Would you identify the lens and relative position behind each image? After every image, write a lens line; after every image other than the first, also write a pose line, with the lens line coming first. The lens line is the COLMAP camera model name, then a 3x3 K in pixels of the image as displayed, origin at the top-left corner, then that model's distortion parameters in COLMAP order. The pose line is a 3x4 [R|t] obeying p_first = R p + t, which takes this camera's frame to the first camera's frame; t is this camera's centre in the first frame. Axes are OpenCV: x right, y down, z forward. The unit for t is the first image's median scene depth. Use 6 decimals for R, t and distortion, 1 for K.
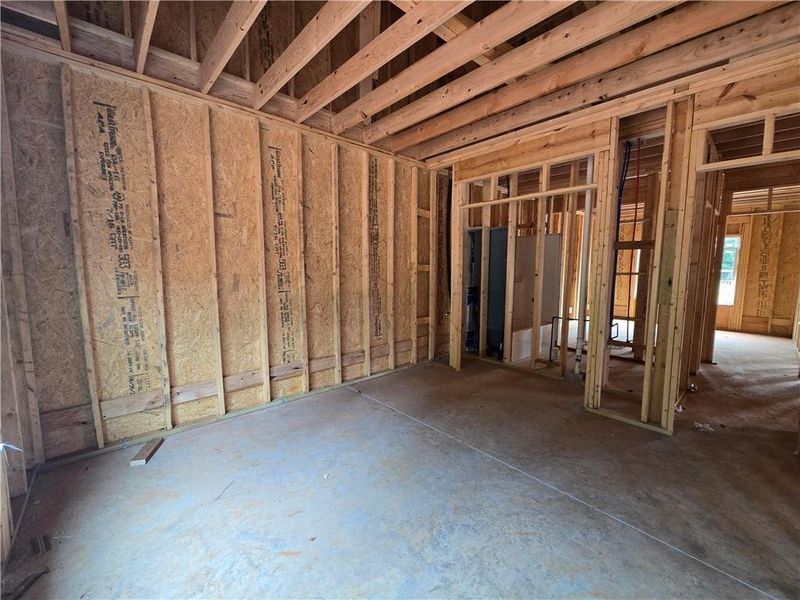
lens RADIAL K [[324.7, 0, 400.0], [0, 324.7, 300.0], [0, 0, 1]] dist [-0.000291, 0.000112]
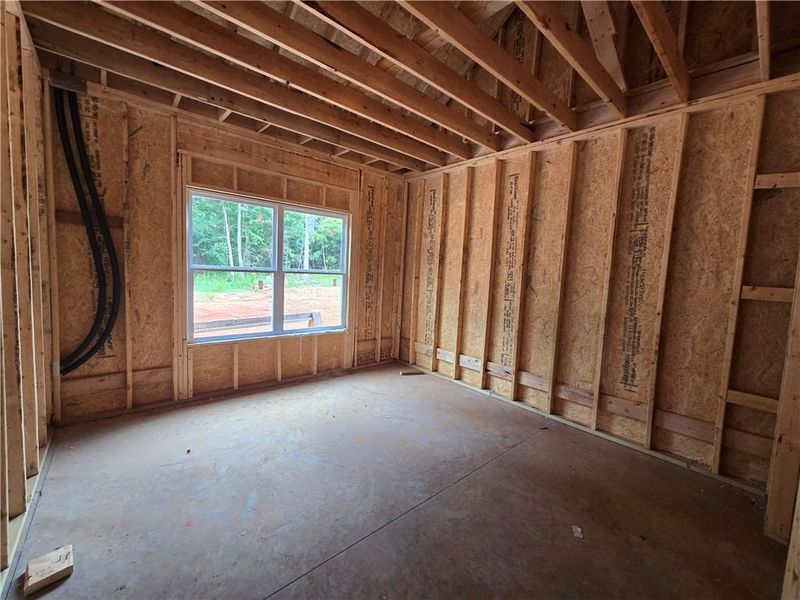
lens RADIAL K [[324.7, 0, 400.0], [0, 324.7, 300.0], [0, 0, 1]] dist [-0.000291, 0.000112]
pose [[0.001345, 0.077086, -0.997024, 0.821208], [-0.162145, 0.983848, 0.075848, -0.055946], [0.986766, 0.161560, 0.013822, 0.679832]]
